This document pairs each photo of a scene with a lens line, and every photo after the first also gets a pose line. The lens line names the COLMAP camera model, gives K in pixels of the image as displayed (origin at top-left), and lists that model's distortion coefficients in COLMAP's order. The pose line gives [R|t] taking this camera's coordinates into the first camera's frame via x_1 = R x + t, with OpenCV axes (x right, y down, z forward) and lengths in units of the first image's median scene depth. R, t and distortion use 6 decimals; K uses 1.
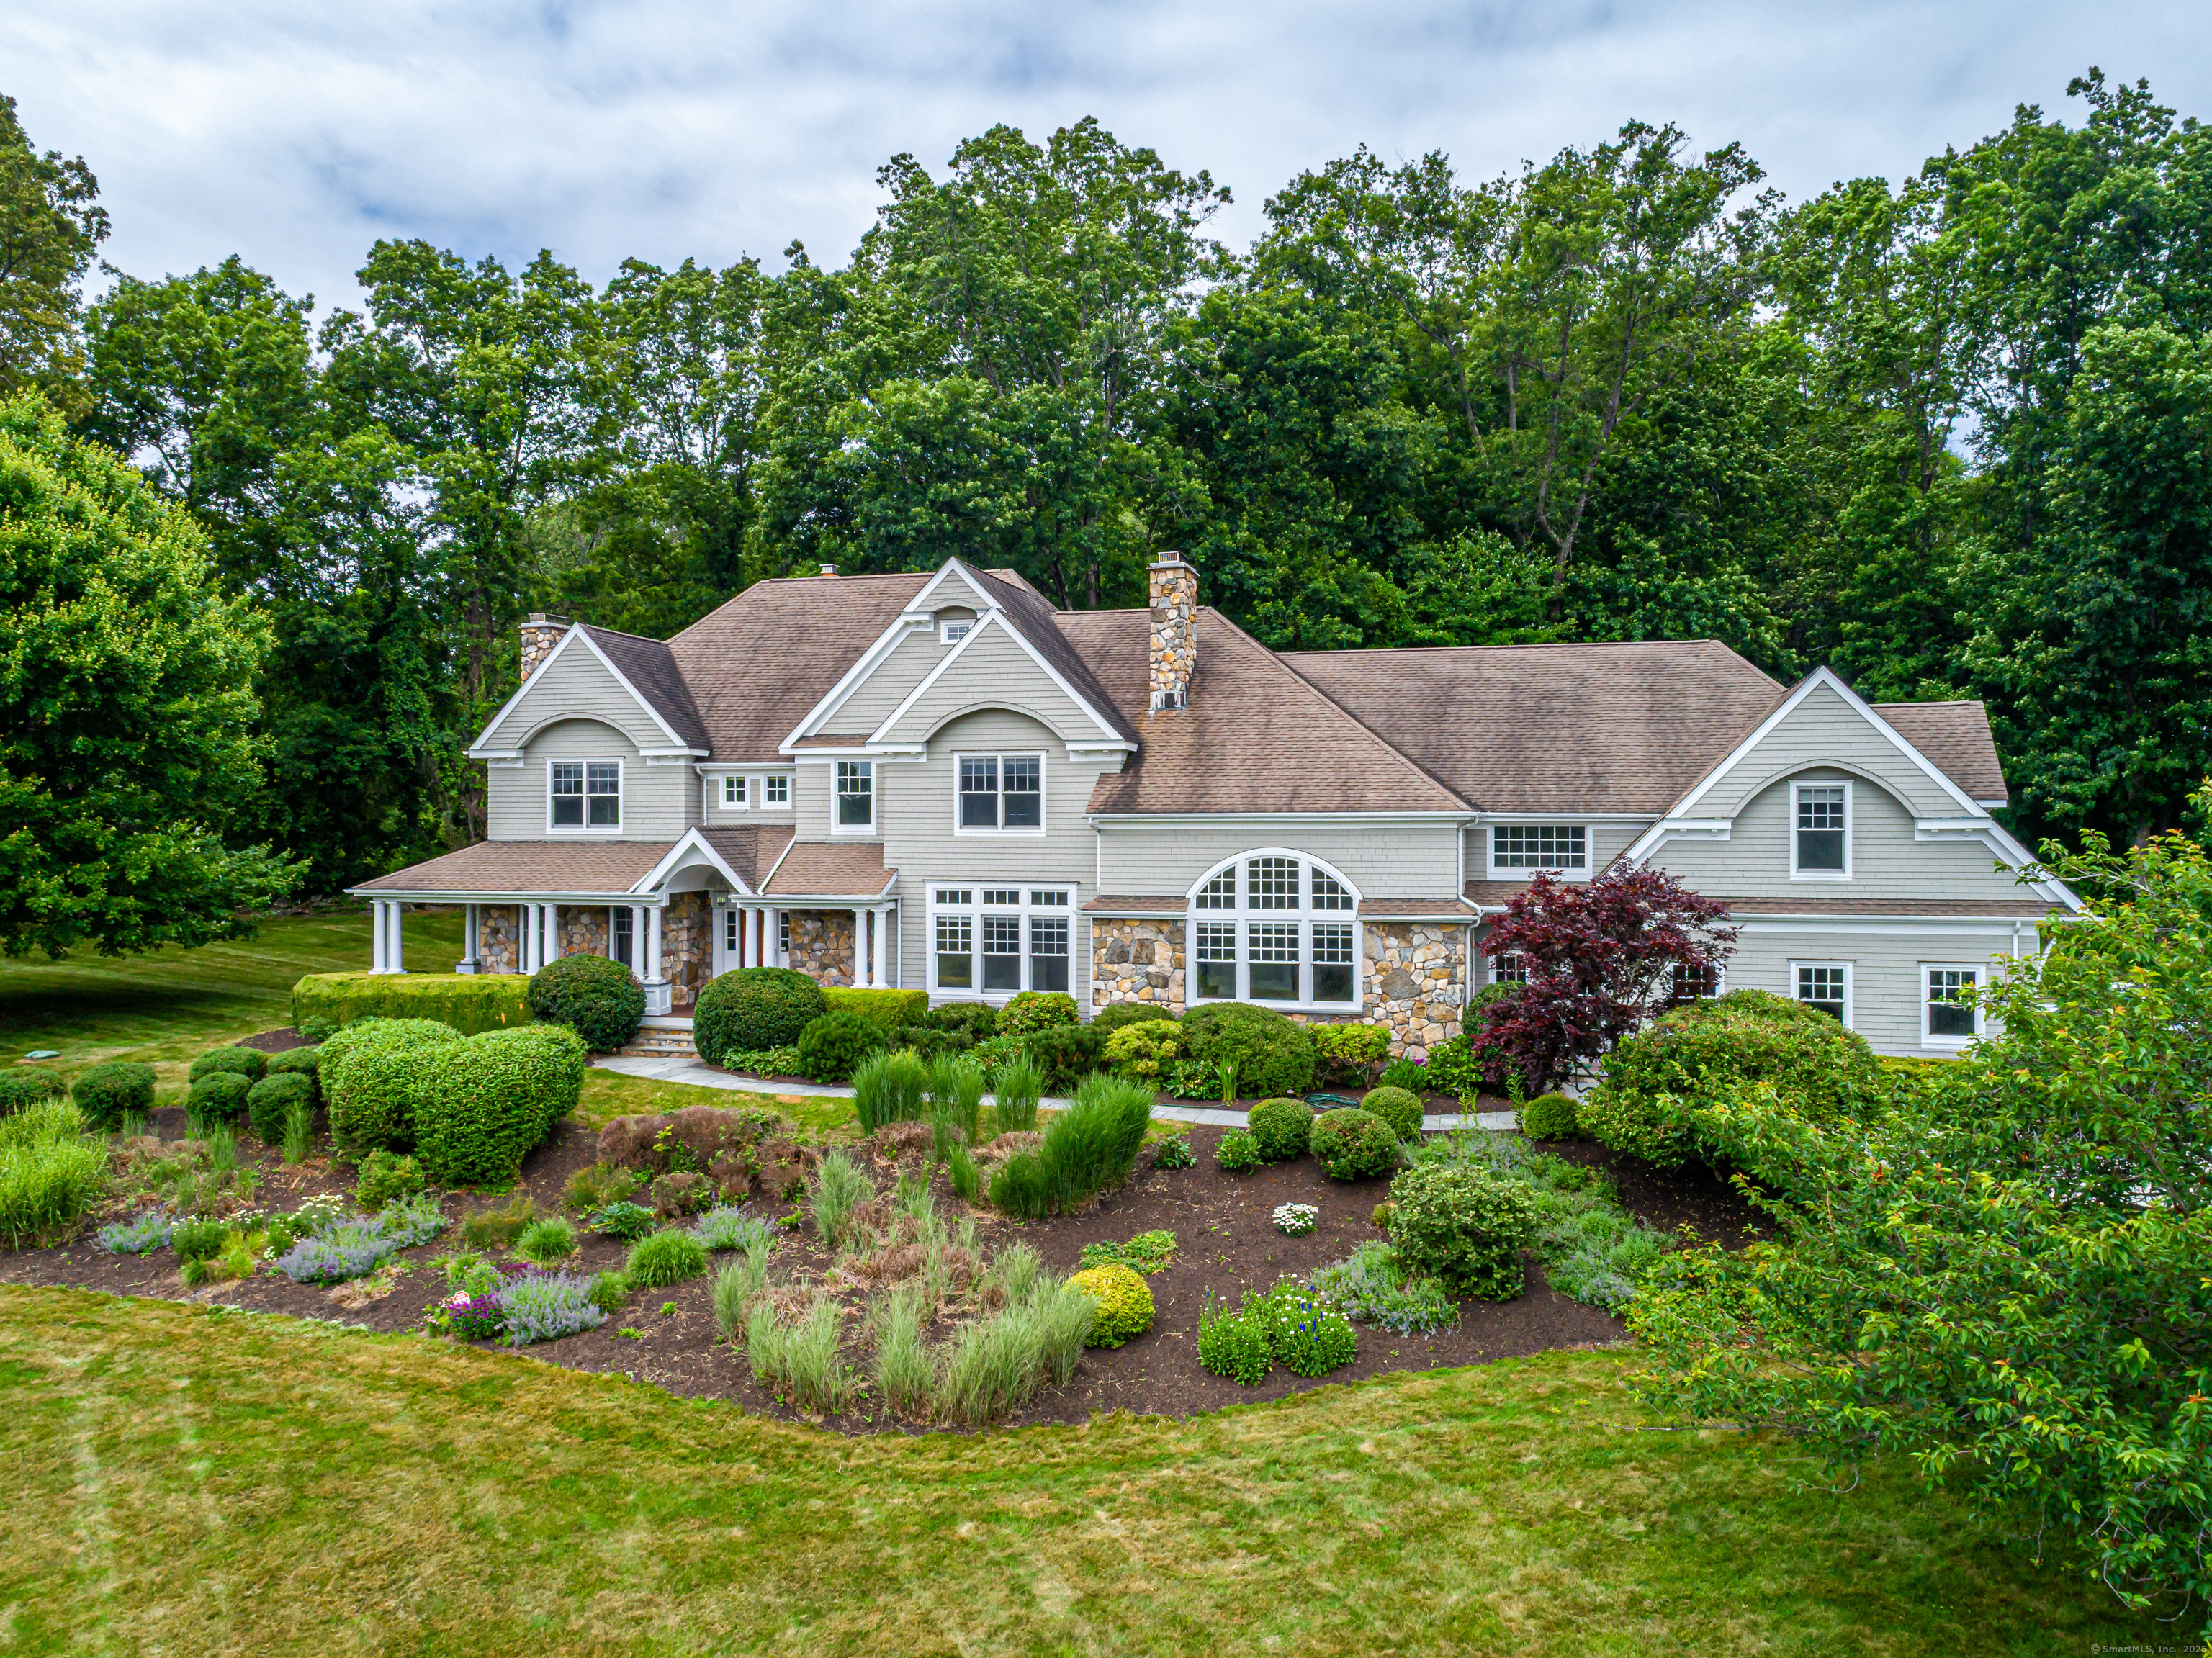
lens RADIAL K [[1661.0, 0, 1109.4], [0, 1661.0, 829.8], [0, 0, 1]] dist [-0.000262, -0.000160]
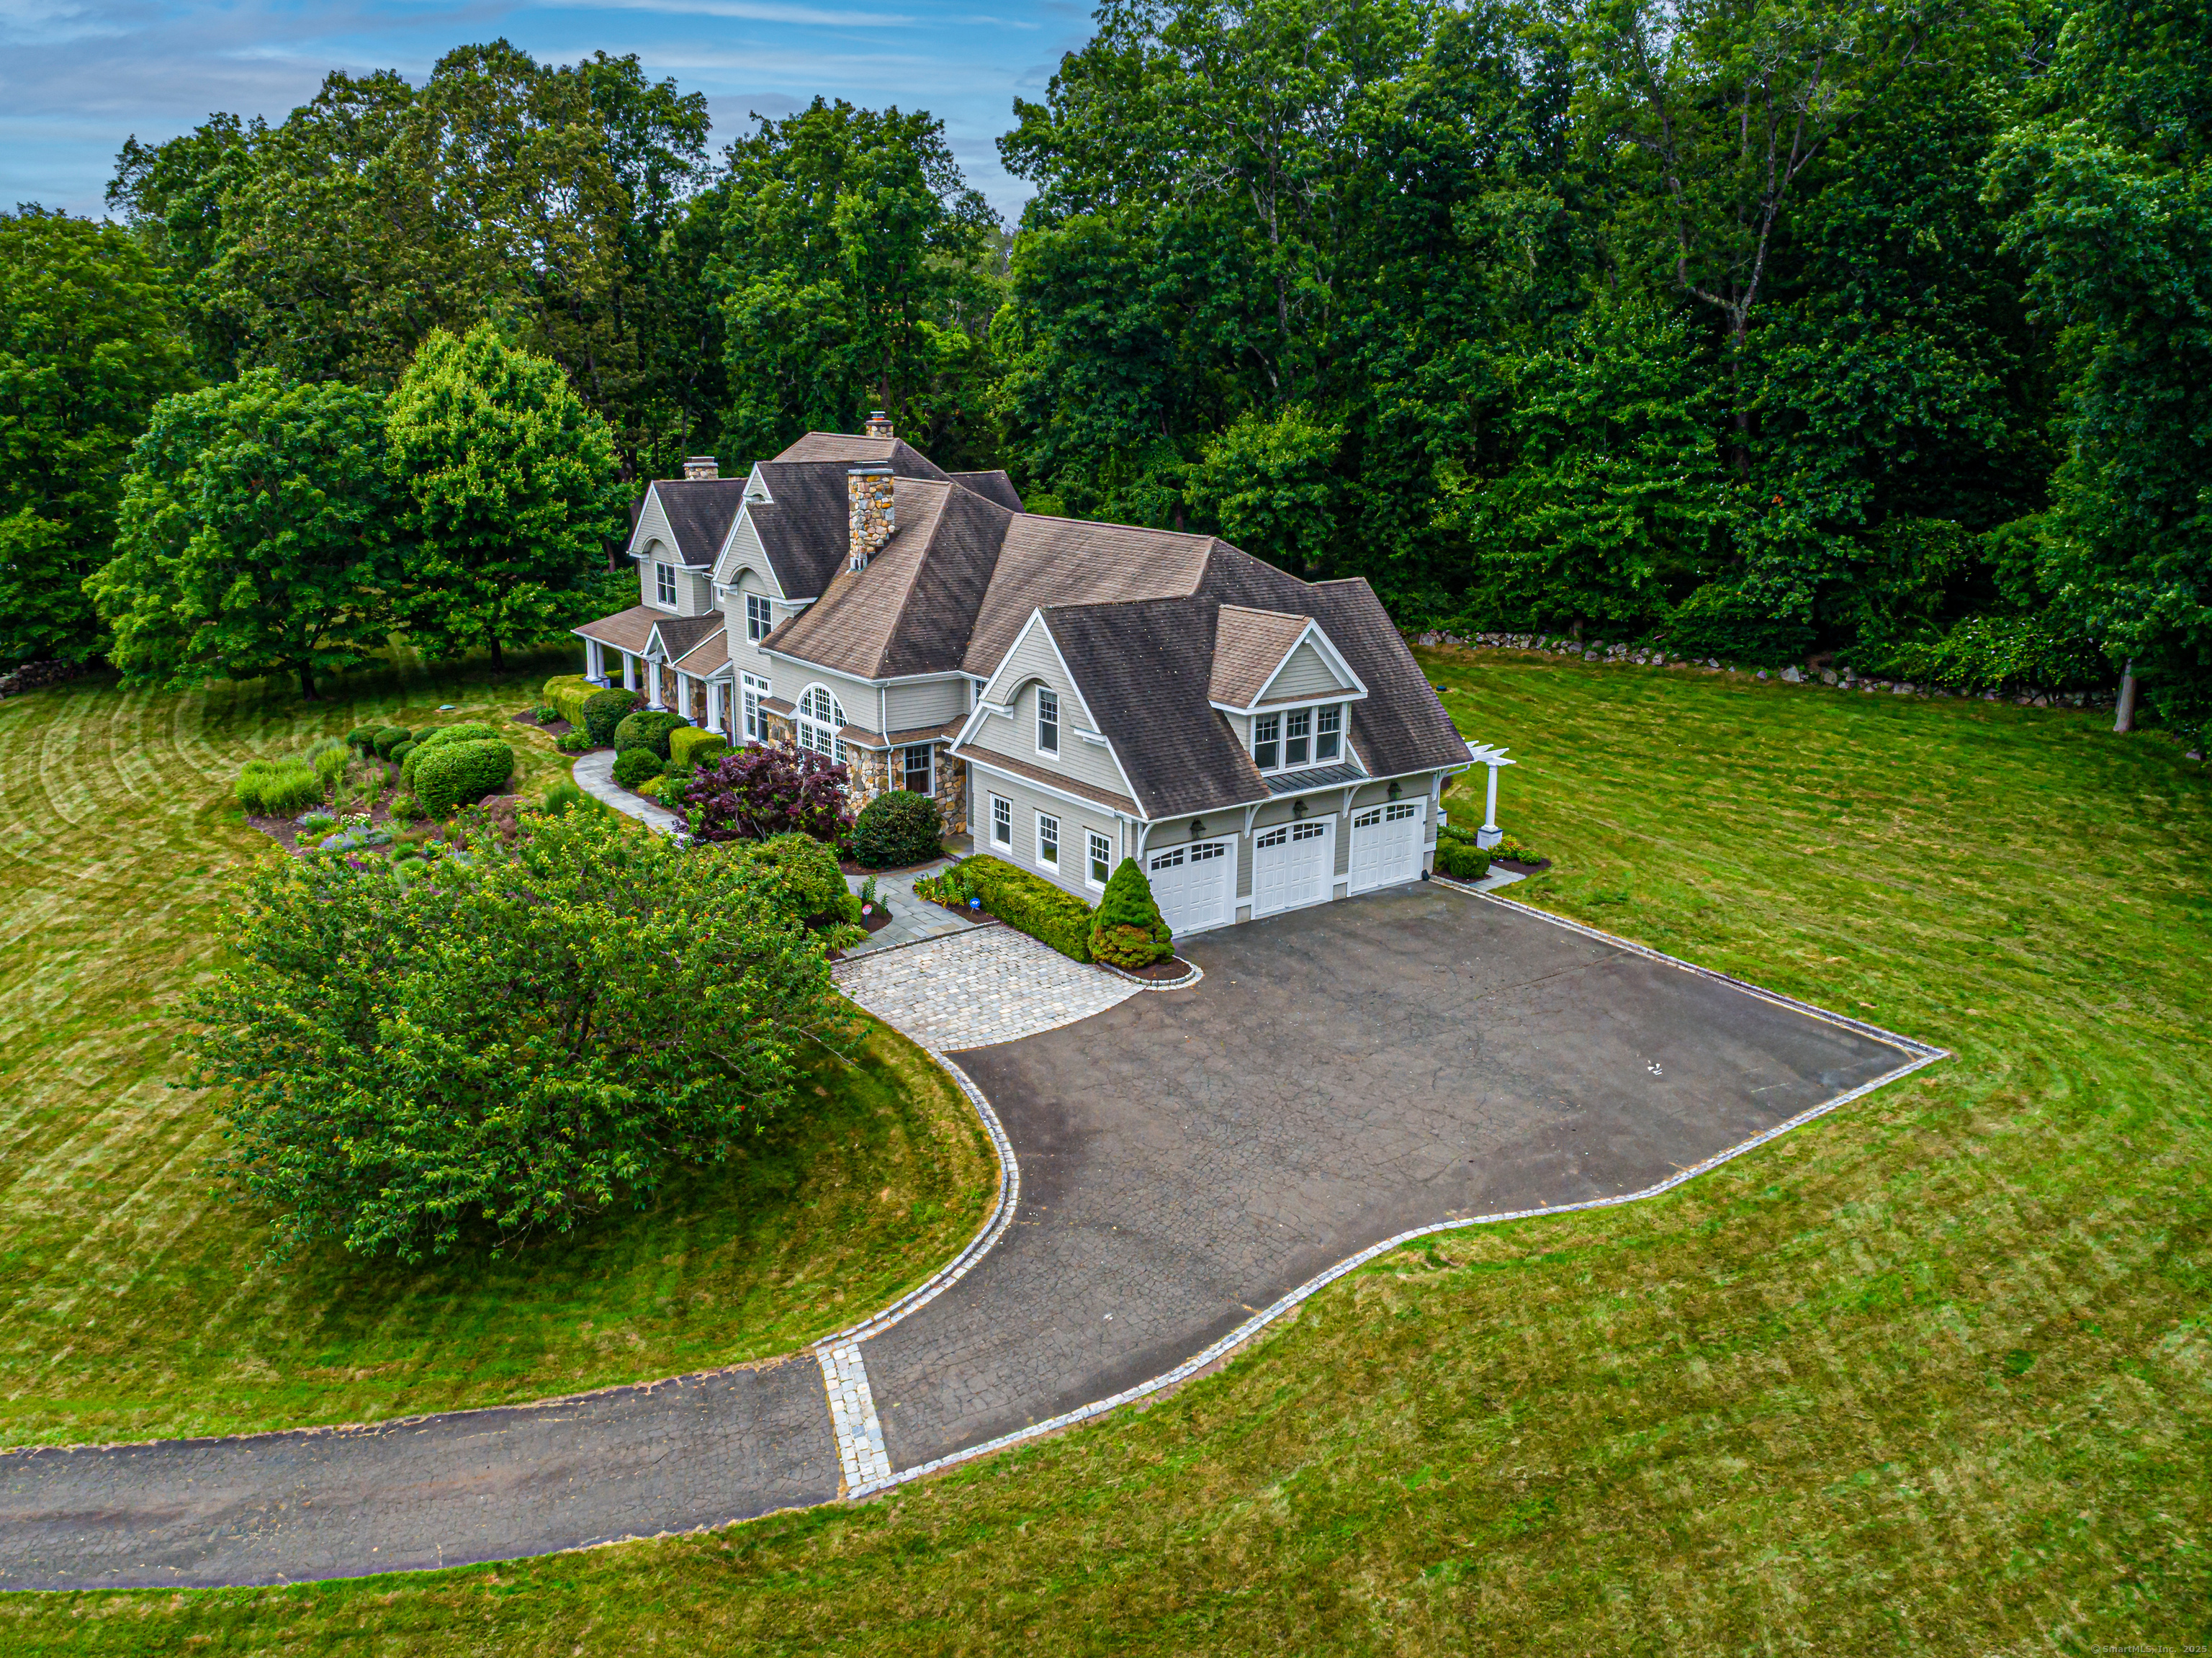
lens RADIAL K [[1661.0, 0, 1105.5], [0, 1661.0, 831.1], [0, 0, 1]] dist [-0.000262, -0.000160]
pose [[0.776104, 0.172631, -0.606515, 1.133855], [-0.000297, 0.961900, 0.273403, -0.250019], [0.630604, -0.212009, 0.746586, -0.023269]]
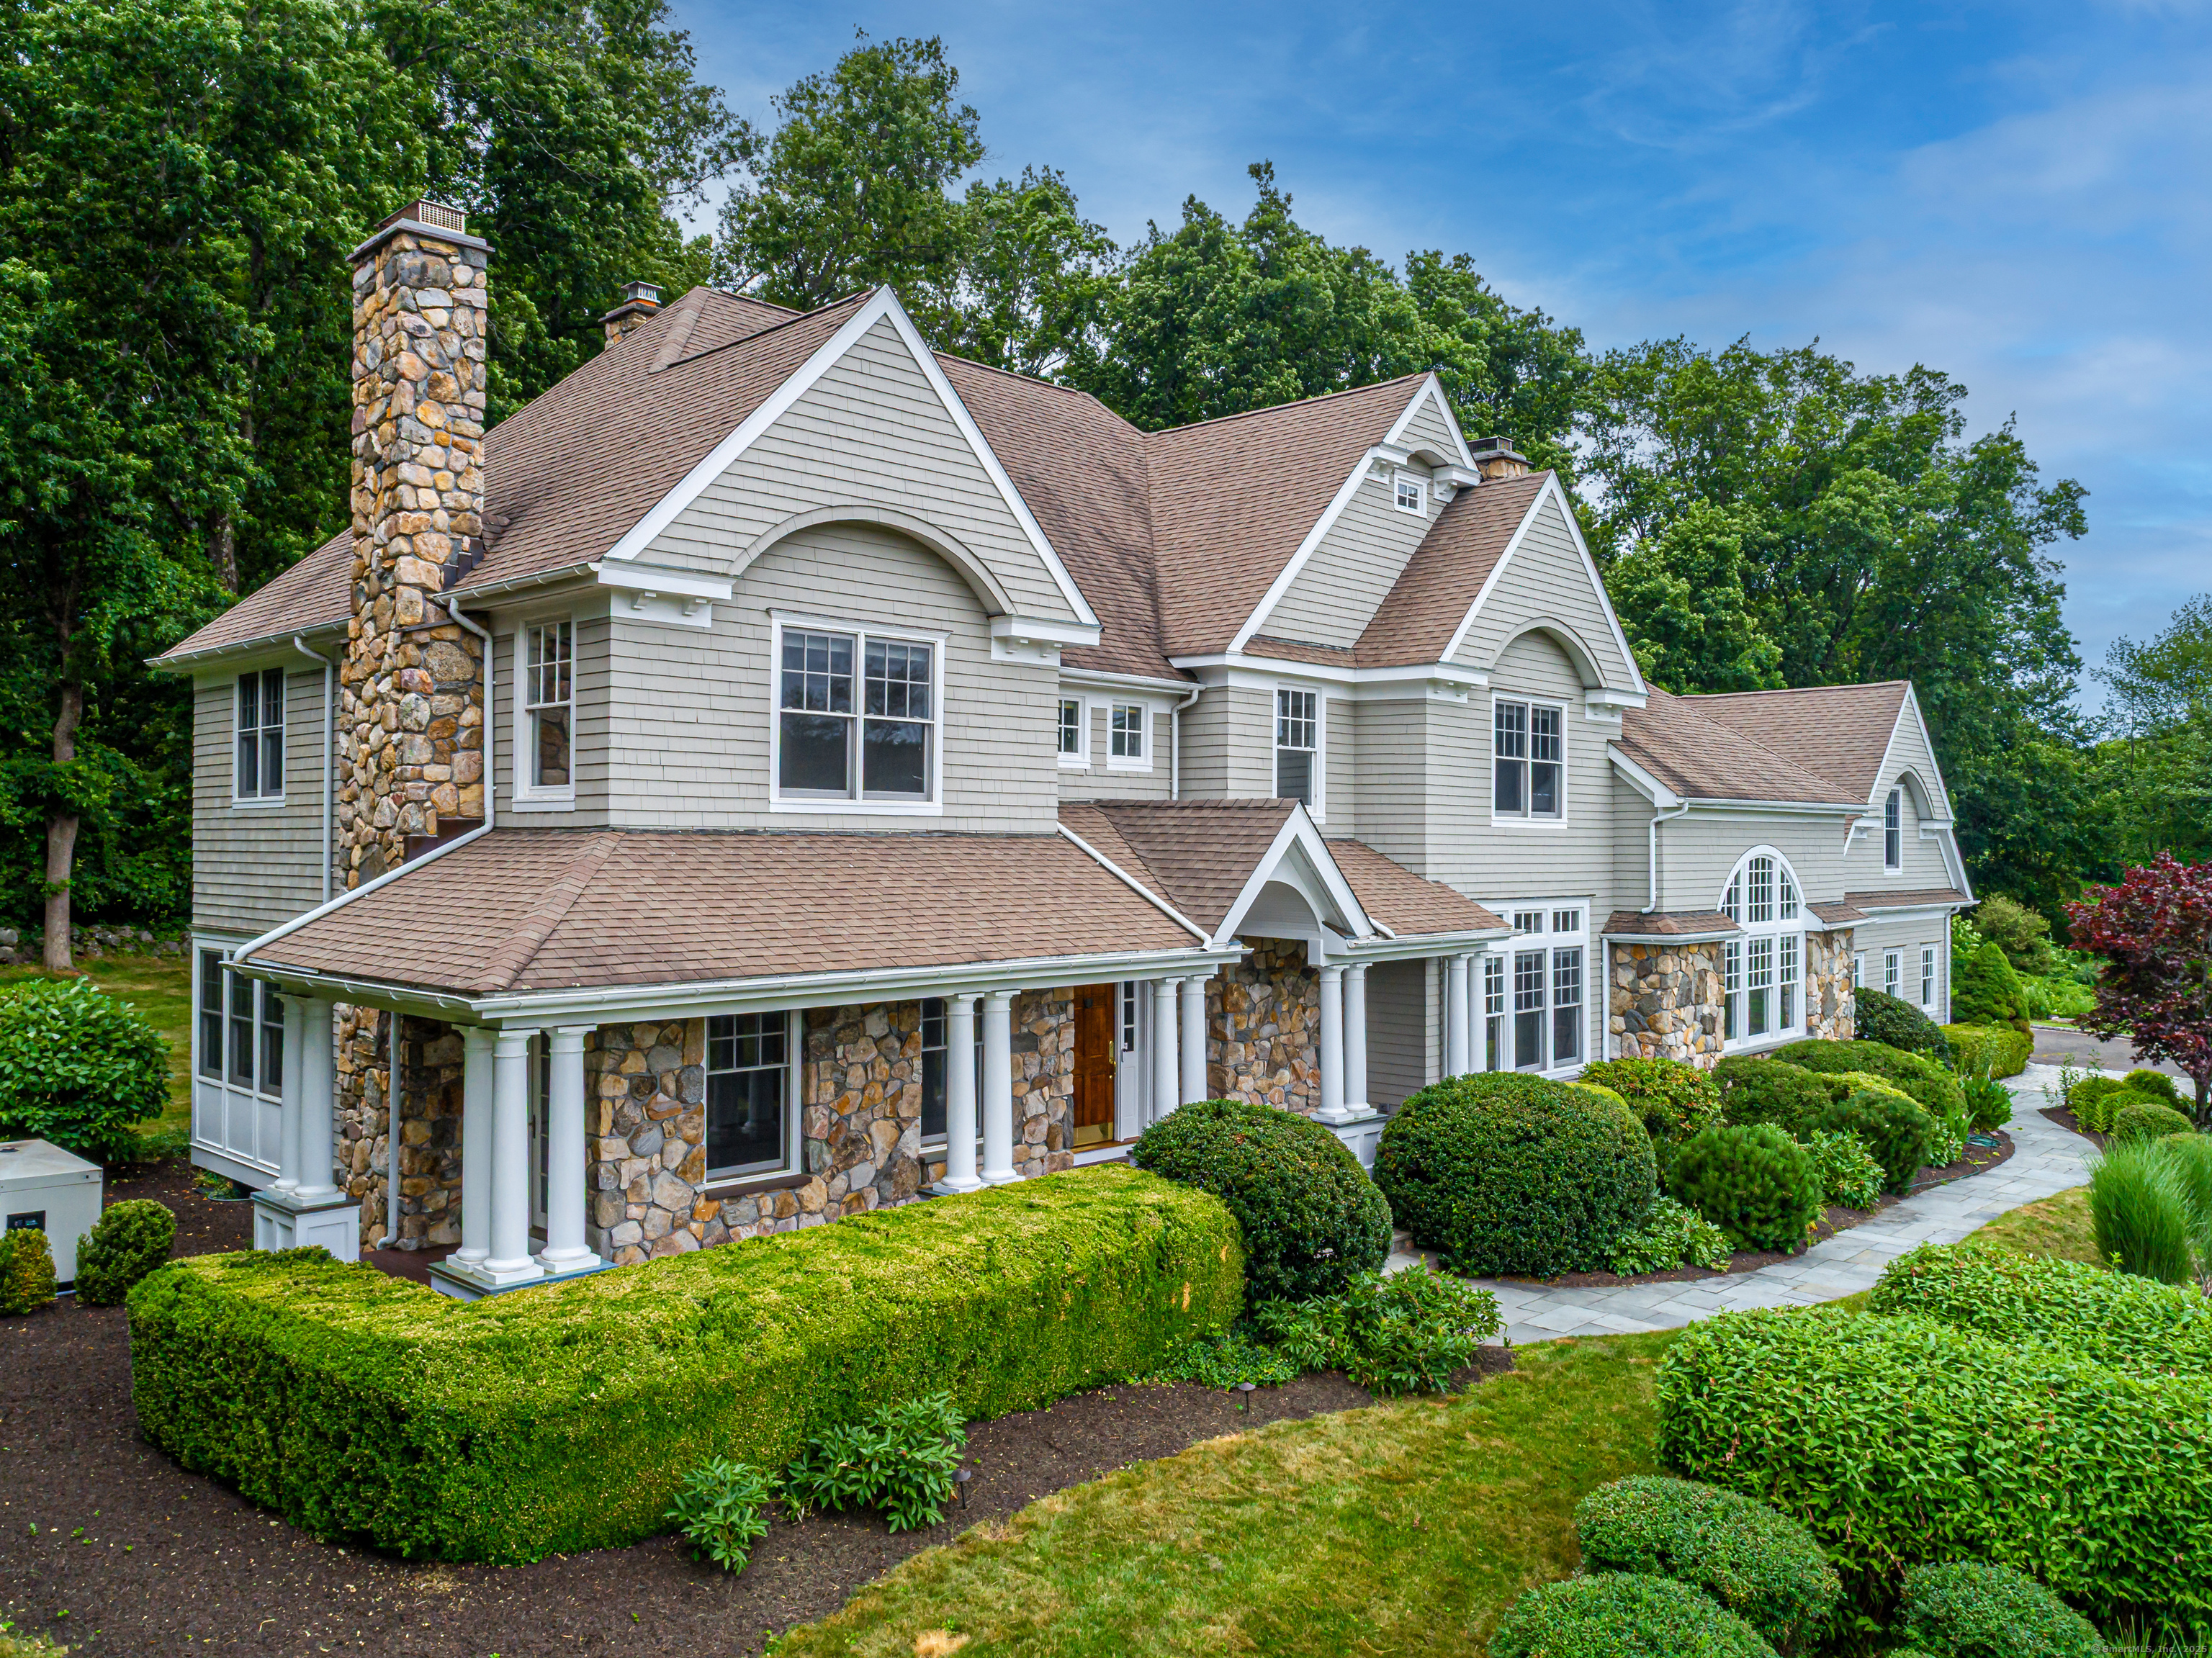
lens RADIAL K [[1661.0, 0, 1109.0], [0, 1661.0, 824.7], [0, 0, 1]] dist [-0.000262, -0.000160]
pose [[0.477469, 0.010697, 0.878583, -0.670333], [-0.004126, 0.999942, -0.009932, 0.009261], [-0.878639, 0.001118, 0.477486, 0.790353]]
